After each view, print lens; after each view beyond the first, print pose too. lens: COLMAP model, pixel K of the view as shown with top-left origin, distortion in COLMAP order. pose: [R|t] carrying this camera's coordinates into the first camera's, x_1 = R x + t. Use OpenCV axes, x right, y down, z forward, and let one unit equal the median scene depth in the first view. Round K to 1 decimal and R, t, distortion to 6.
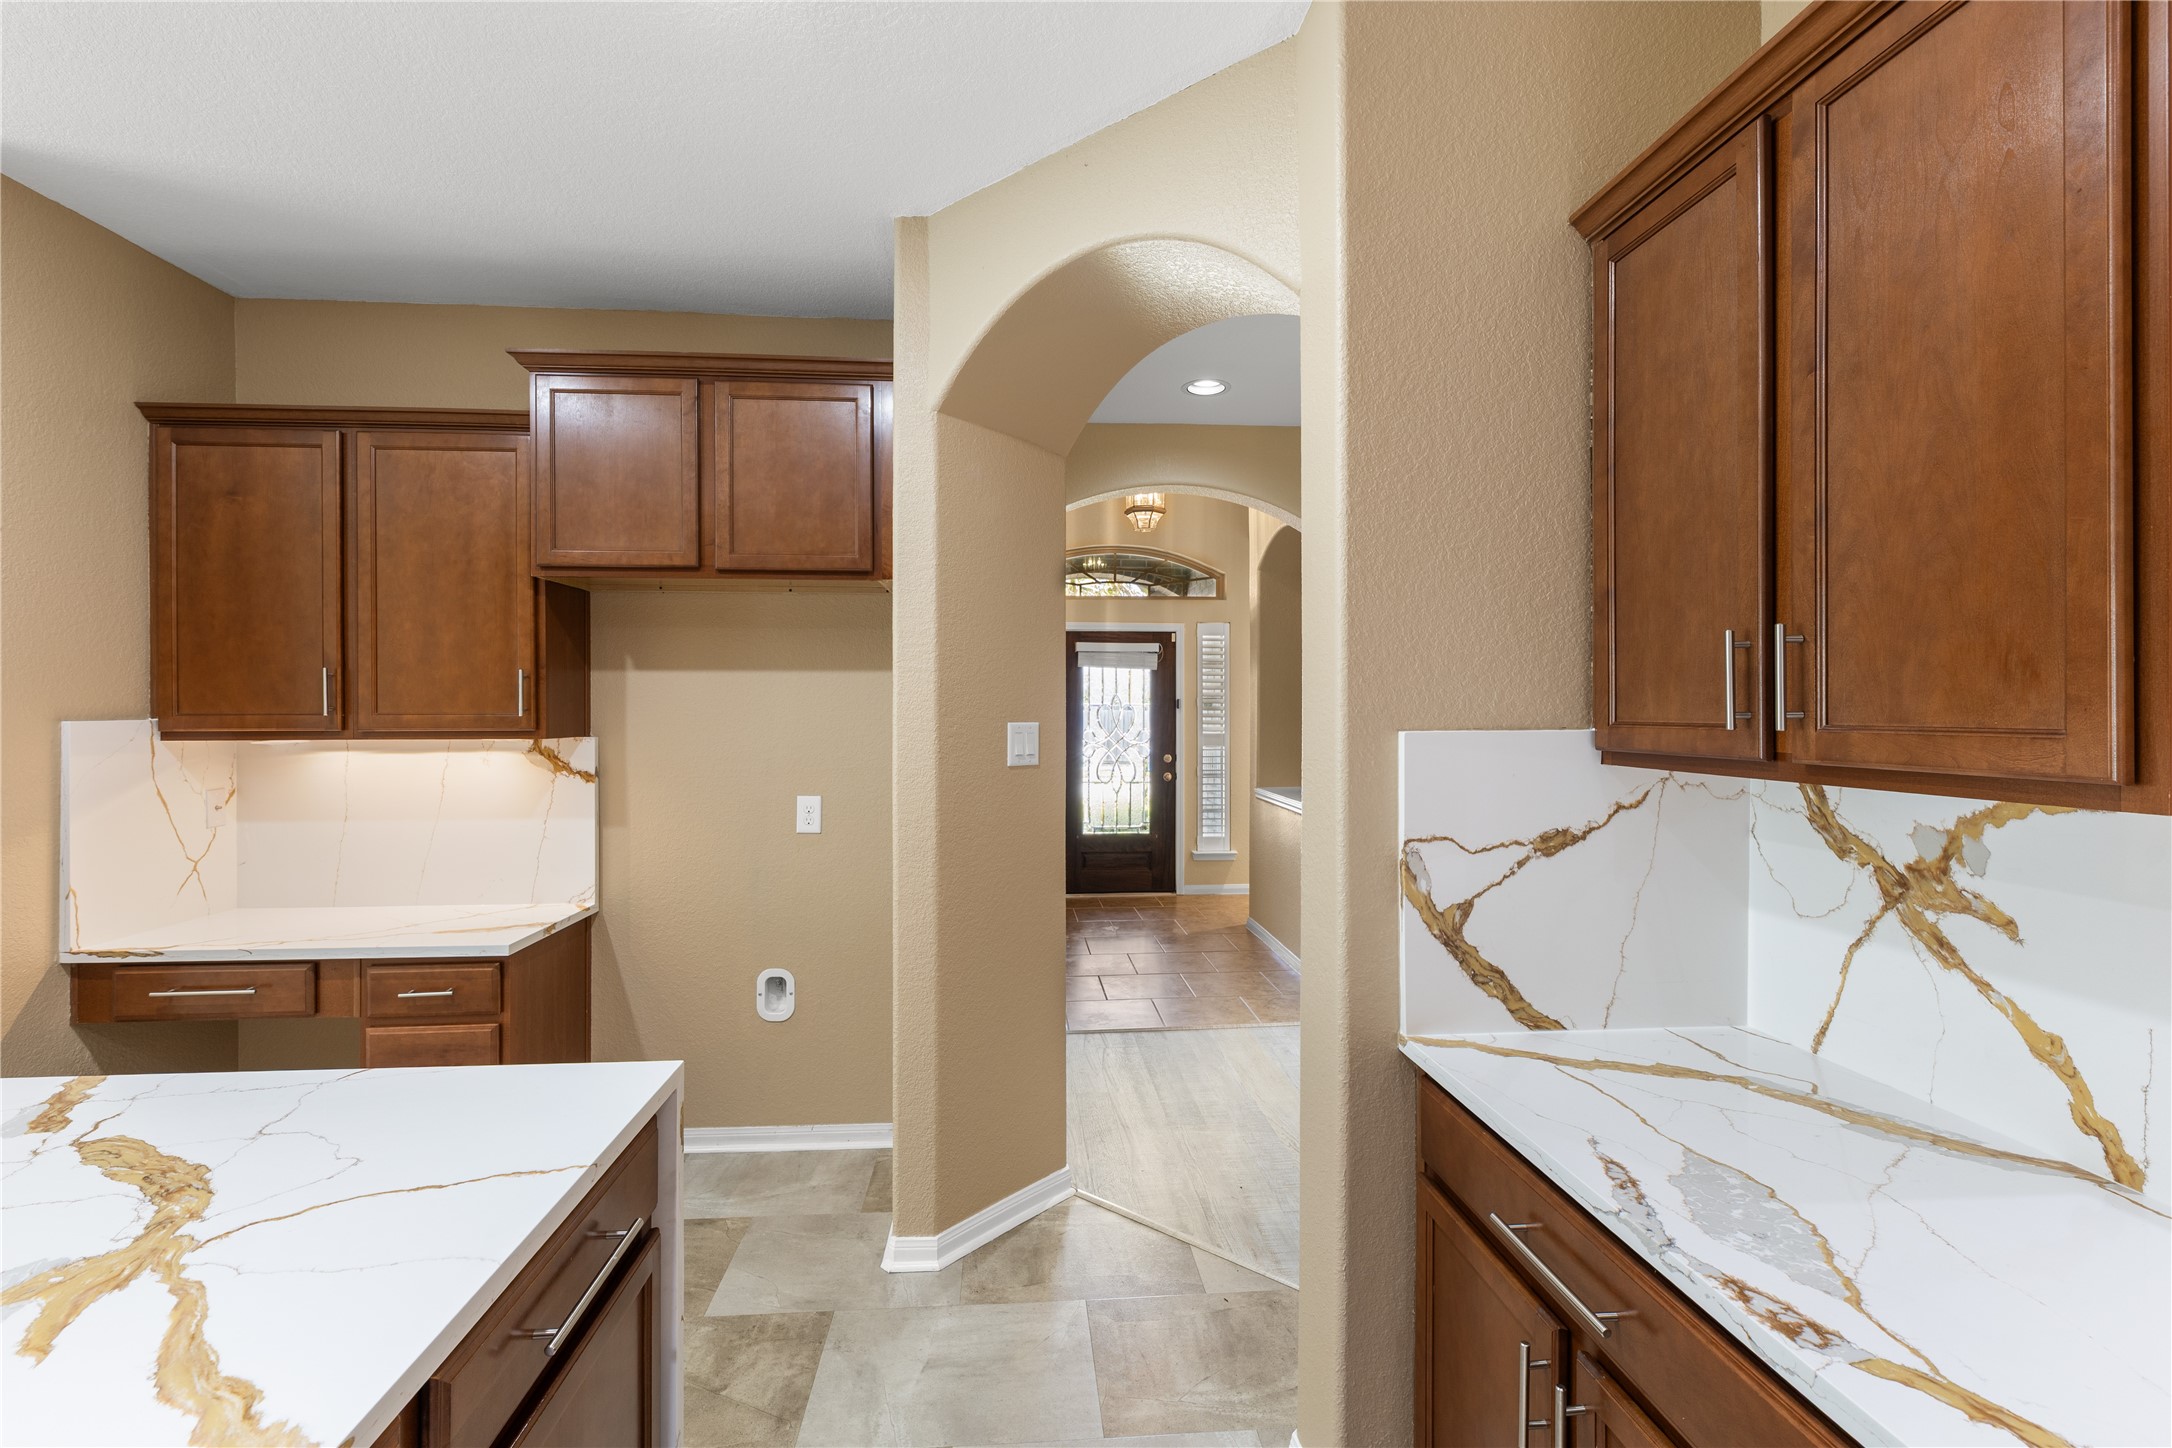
lens RADIAL K [[977.1, 0, 1095.2], [0, 977.1, 703.1], [0, 0, 1]] dist [0.005214, -0.003833]
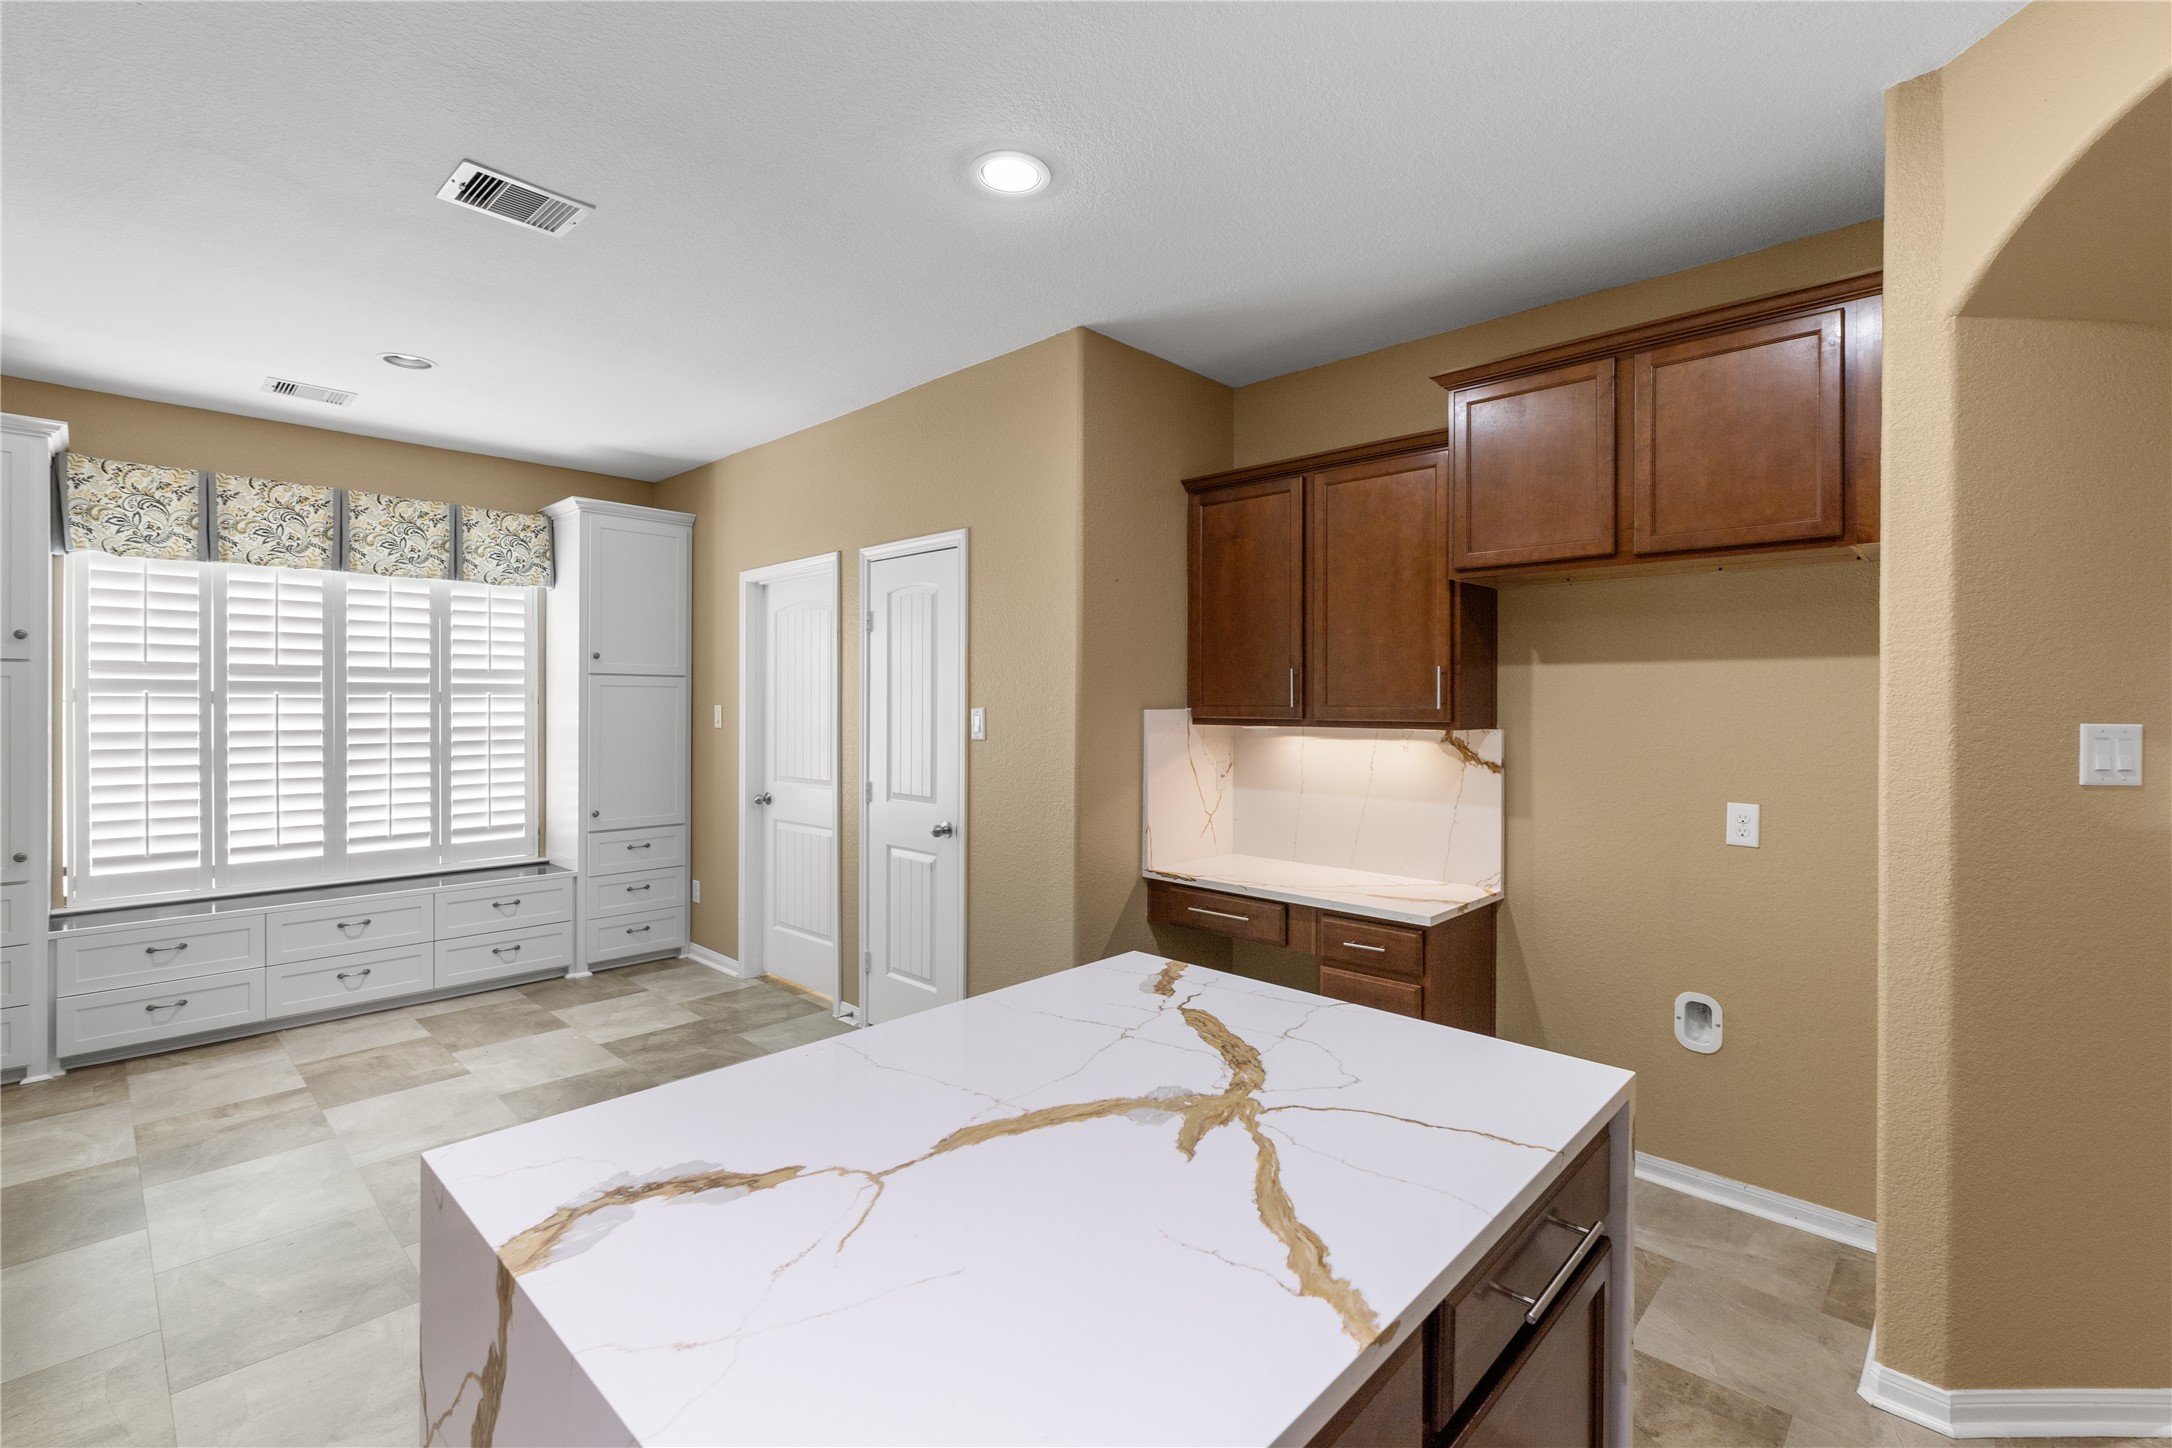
lens RADIAL K [[977.1, 0, 1091.5], [0, 977.1, 693.2], [0, 0, 1]] dist [0.005214, -0.003833]
pose [[0.664291, -0.002435, -0.747470, -0.035582], [-0.001029, 0.999991, -0.004173, 0.001312], [0.747473, 0.003541, 0.664283, -0.015766]]
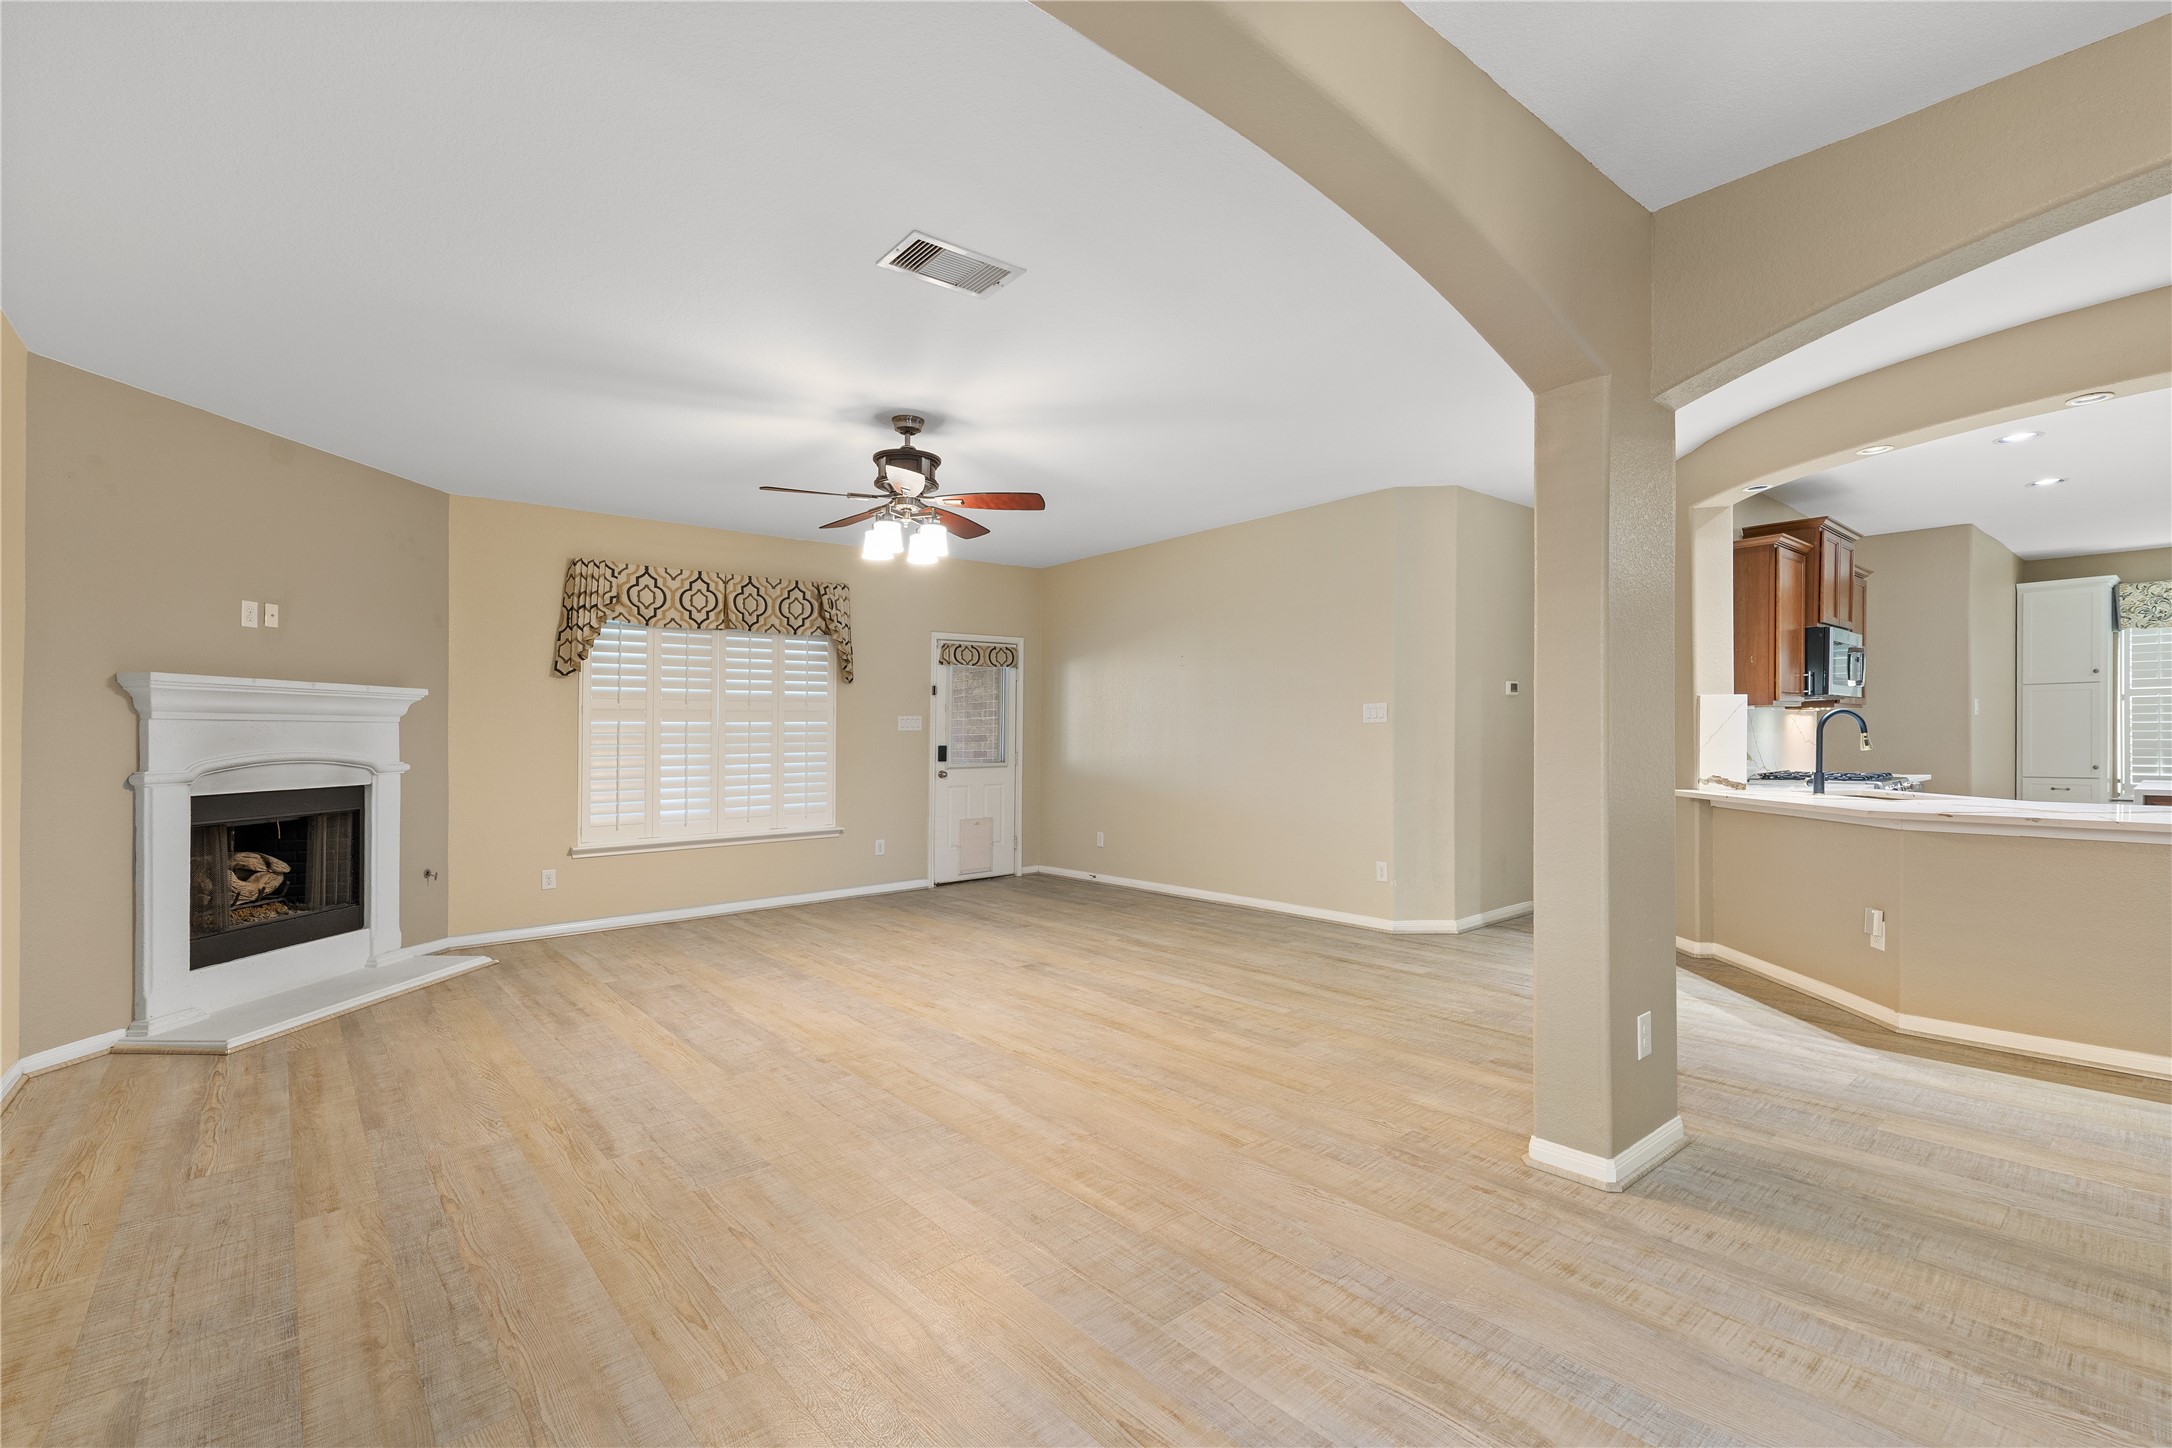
lens RADIAL K [[977.1, 0, 1118.1], [0, 977.1, 725.1], [0, 0, 1]] dist [0.005214, -0.003833]
pose [[-0.802466, 0.006299, -0.596665, 2.537467], [0.015064, 0.999839, -0.009704, 0.078489], [0.596508, -0.016775, -0.802432, 0.445853]]
